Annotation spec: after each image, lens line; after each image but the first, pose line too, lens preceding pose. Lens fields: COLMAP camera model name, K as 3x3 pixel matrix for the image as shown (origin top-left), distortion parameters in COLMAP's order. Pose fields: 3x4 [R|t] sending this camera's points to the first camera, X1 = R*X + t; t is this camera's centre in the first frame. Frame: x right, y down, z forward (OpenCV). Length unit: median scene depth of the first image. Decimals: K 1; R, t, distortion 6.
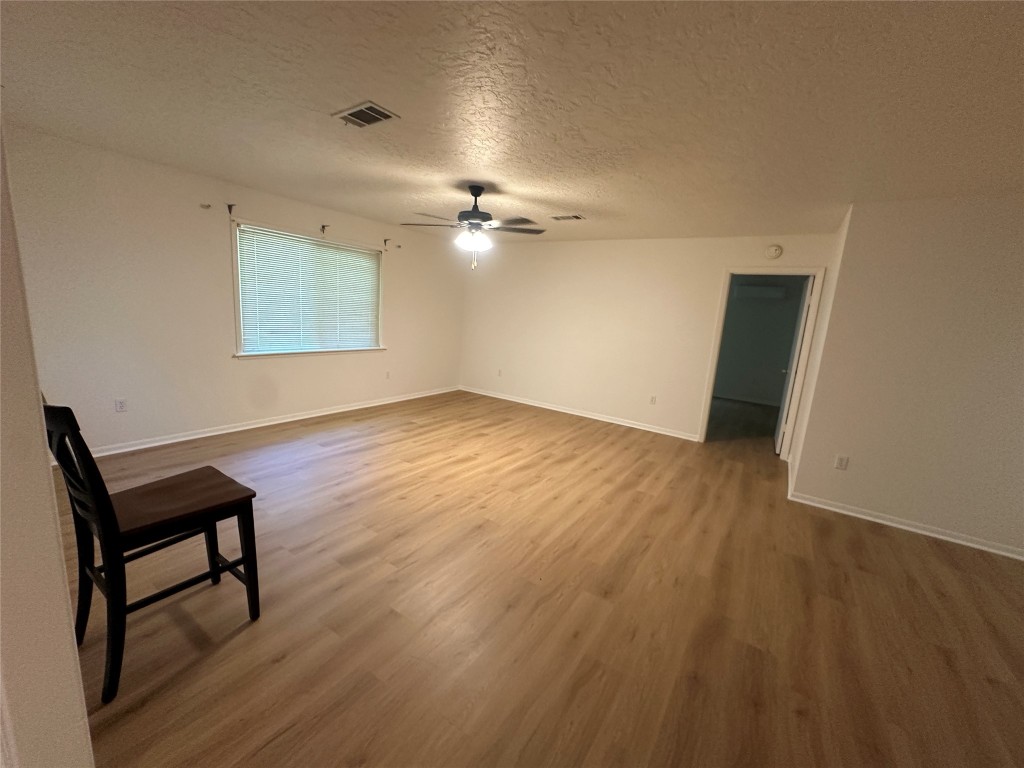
lens RADIAL K [[410.0, 0, 510.7], [0, 410.0, 384.6], [0, 0, 1]] dist [0.000791, -0.000014]
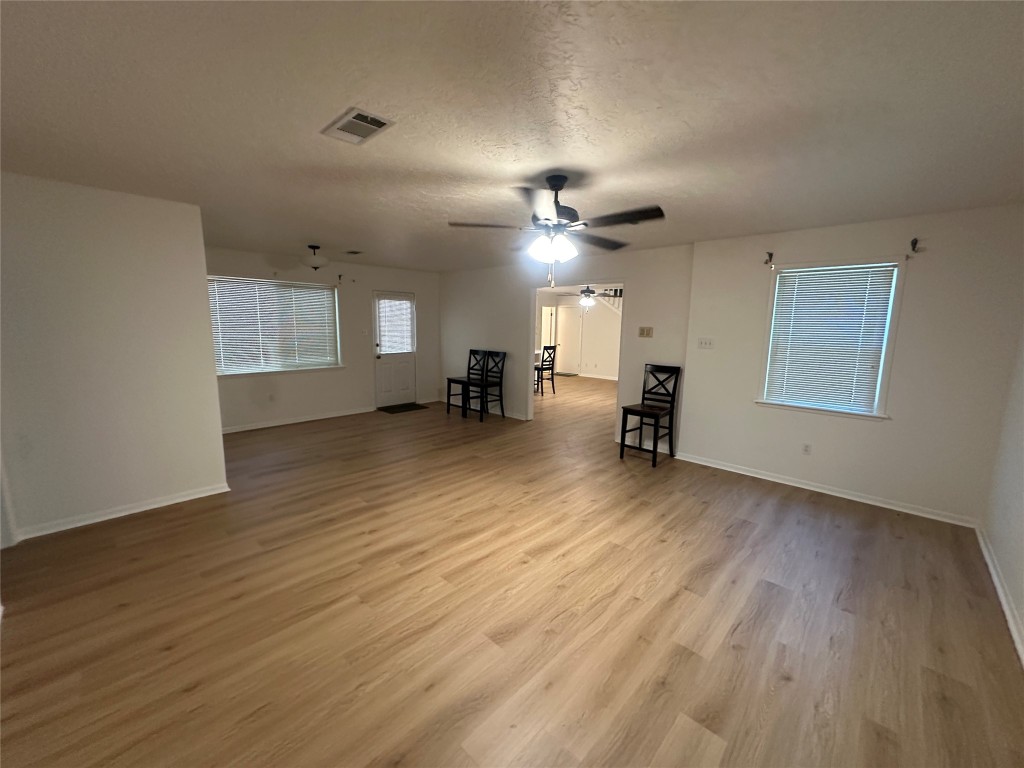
lens RADIAL K [[410.0, 0, 511.3], [0, 410.0, 387.4], [0, 0, 1]] dist [0.000791, -0.000014]
pose [[-0.981664, -0.112230, 0.154075, -0.146693], [-0.052935, 0.937012, 0.345262, -0.348660], [-0.183119, 0.330776, -0.925772, 1.682310]]
